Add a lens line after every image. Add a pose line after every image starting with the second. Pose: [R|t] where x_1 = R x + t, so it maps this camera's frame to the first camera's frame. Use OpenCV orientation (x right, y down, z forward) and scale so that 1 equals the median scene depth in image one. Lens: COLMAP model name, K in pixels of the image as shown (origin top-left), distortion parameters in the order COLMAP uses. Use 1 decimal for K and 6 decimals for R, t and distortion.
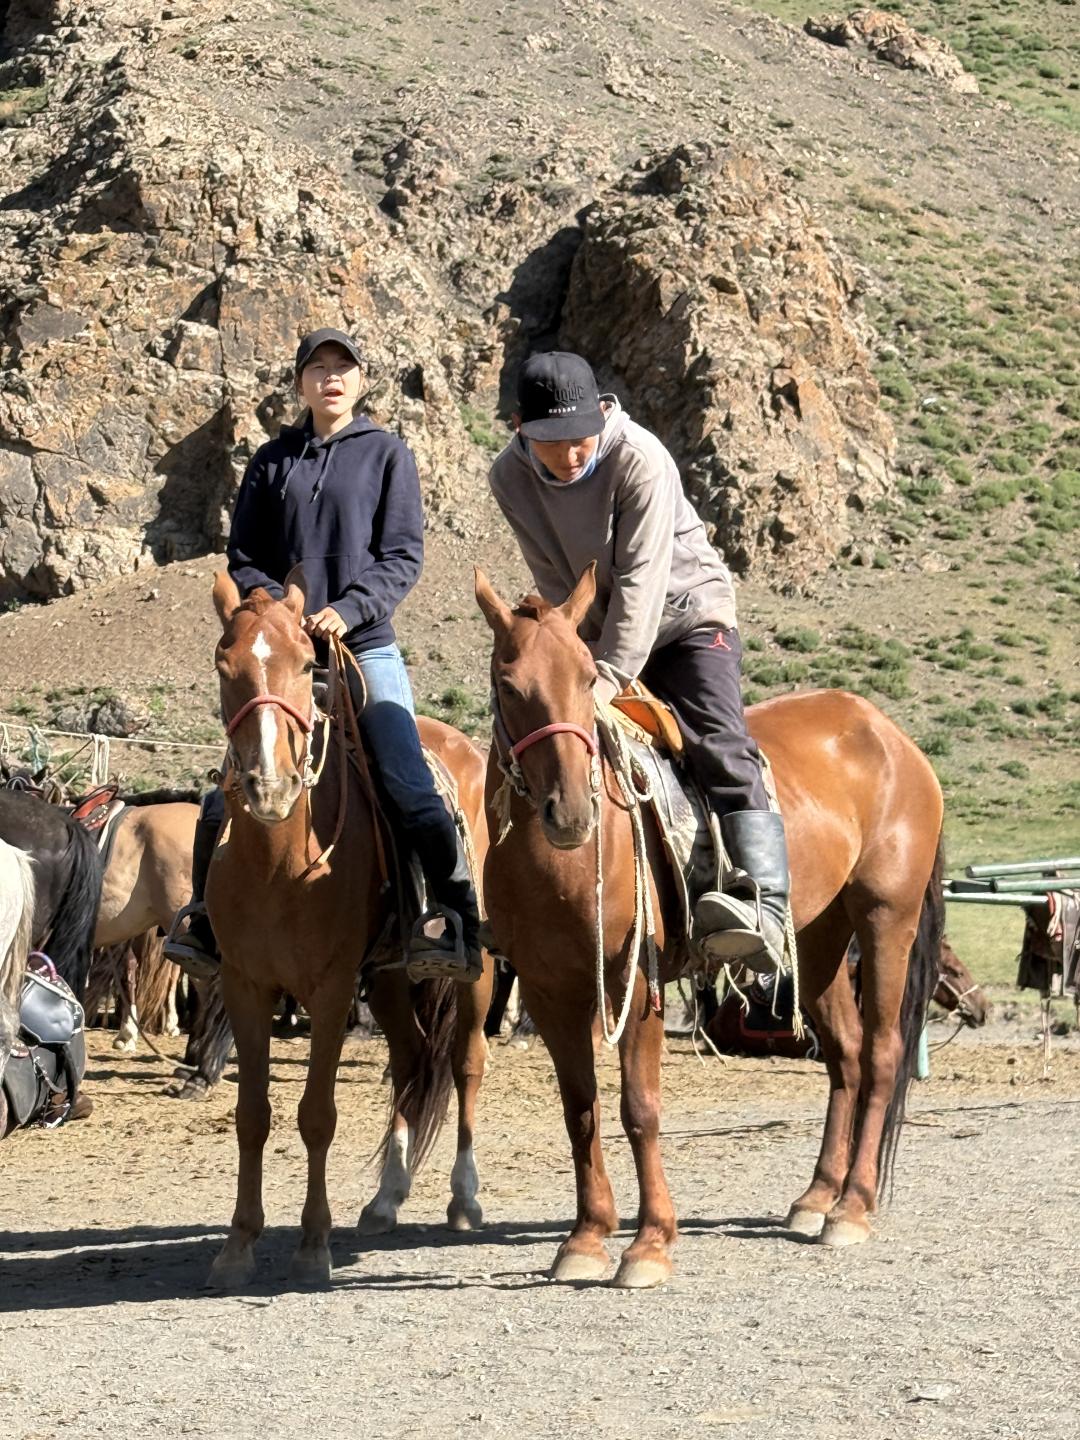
lens RADIAL K [[3834.2, 0, 535.3], [0, 3834.2, 733.5], [0, 0, 1]] dist [0.136542, 0.000000]
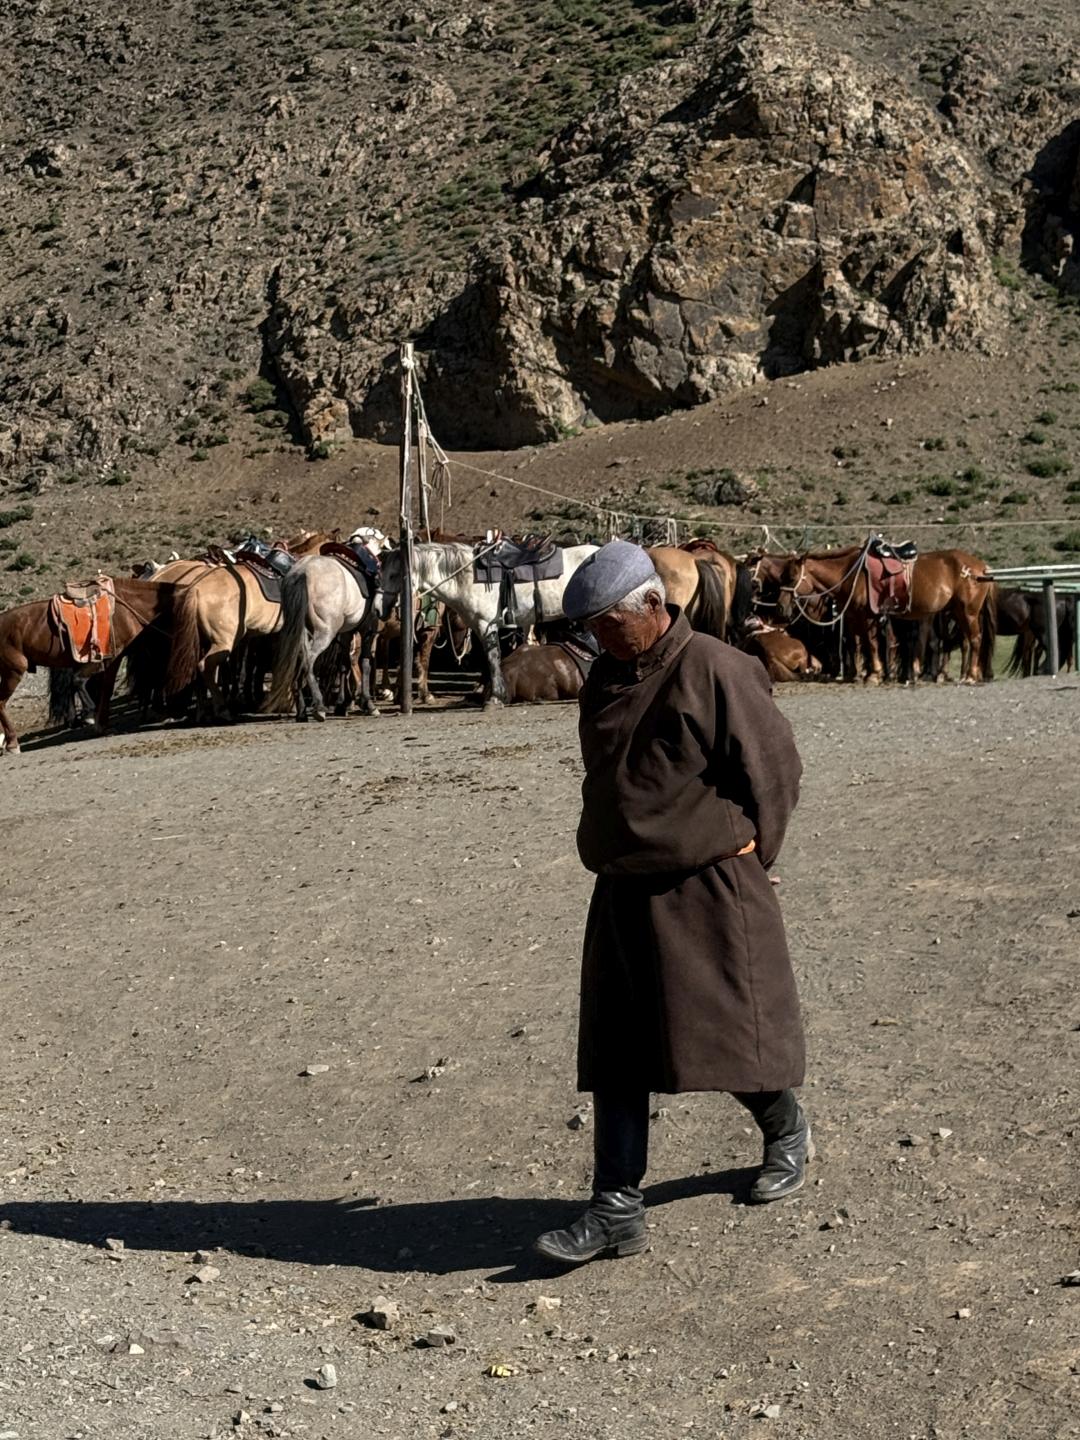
lens RADIAL K [[3147.0, 0, 514.8], [0, 3147.0, 733.3], [0, 0, 1]] dist [0.098349, 0.000000]
pose [[0.981030, 0.005370, -0.193783, 0.033438], [0.009256, 0.997179, 0.074493, -0.001878], [0.193636, -0.074874, 0.978212, -0.147887]]
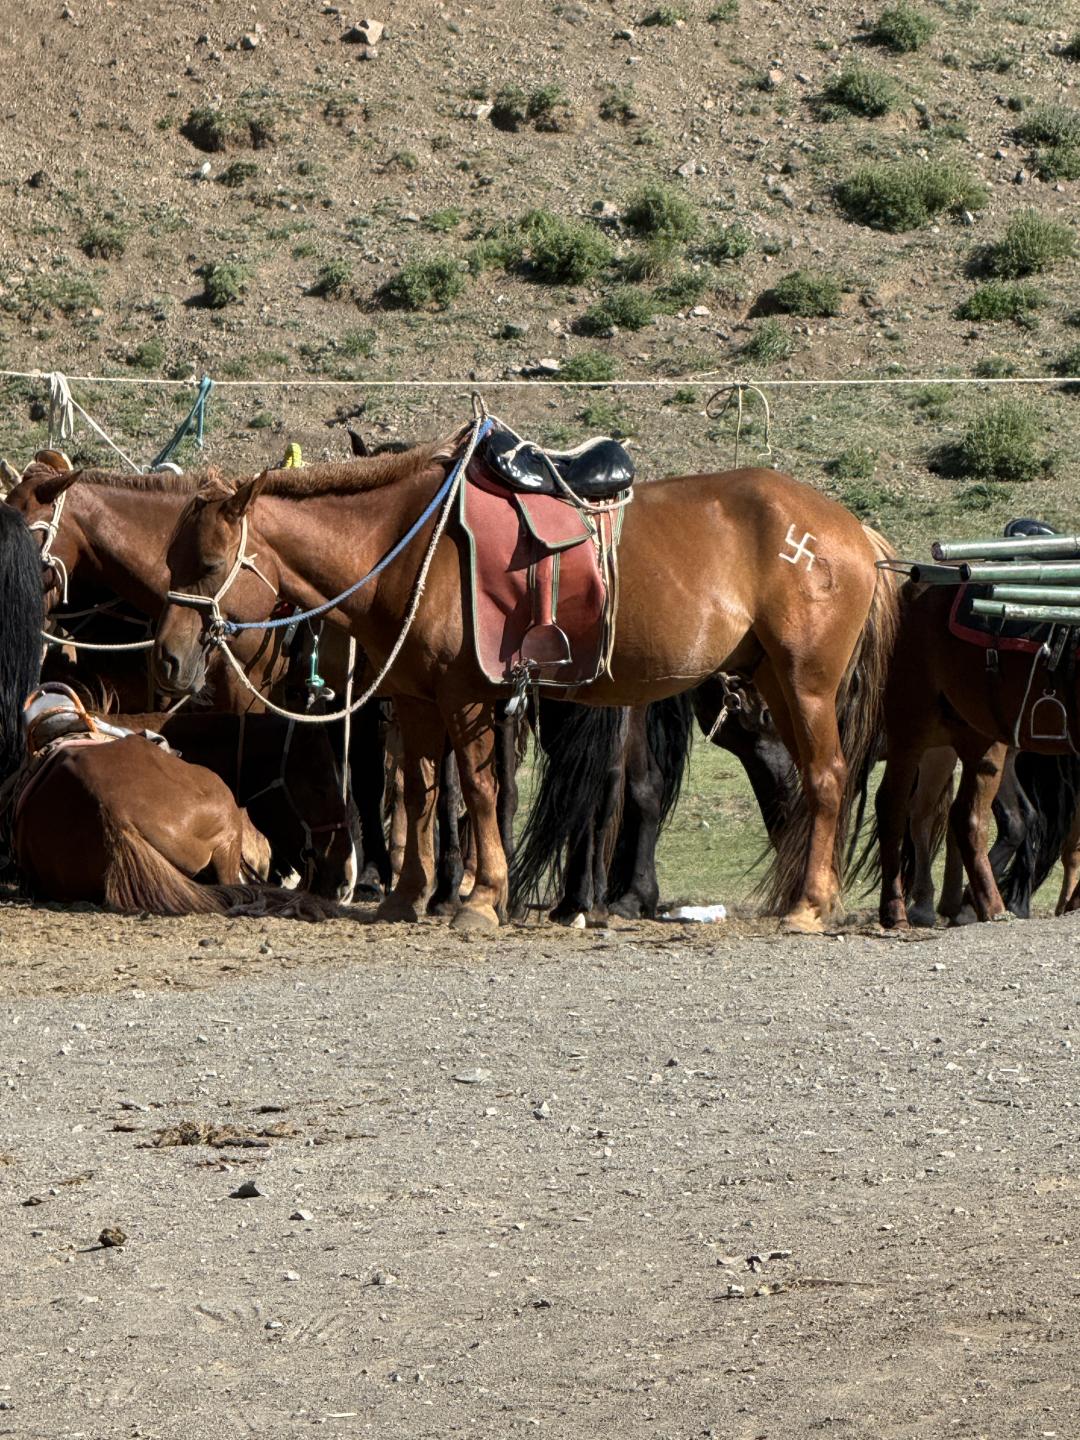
lens RADIAL K [[10680.1, 0, 540.5], [0, 10680.1, 719.9], [0, 0, 1]] dist [0.135037, 0.000000]
pose [[0.998642, 0.011125, -0.050903, 0.022534], [-0.009022, 0.999103, 0.041366, -0.001804], [0.051317, -0.040851, 0.997847, -0.140398]]
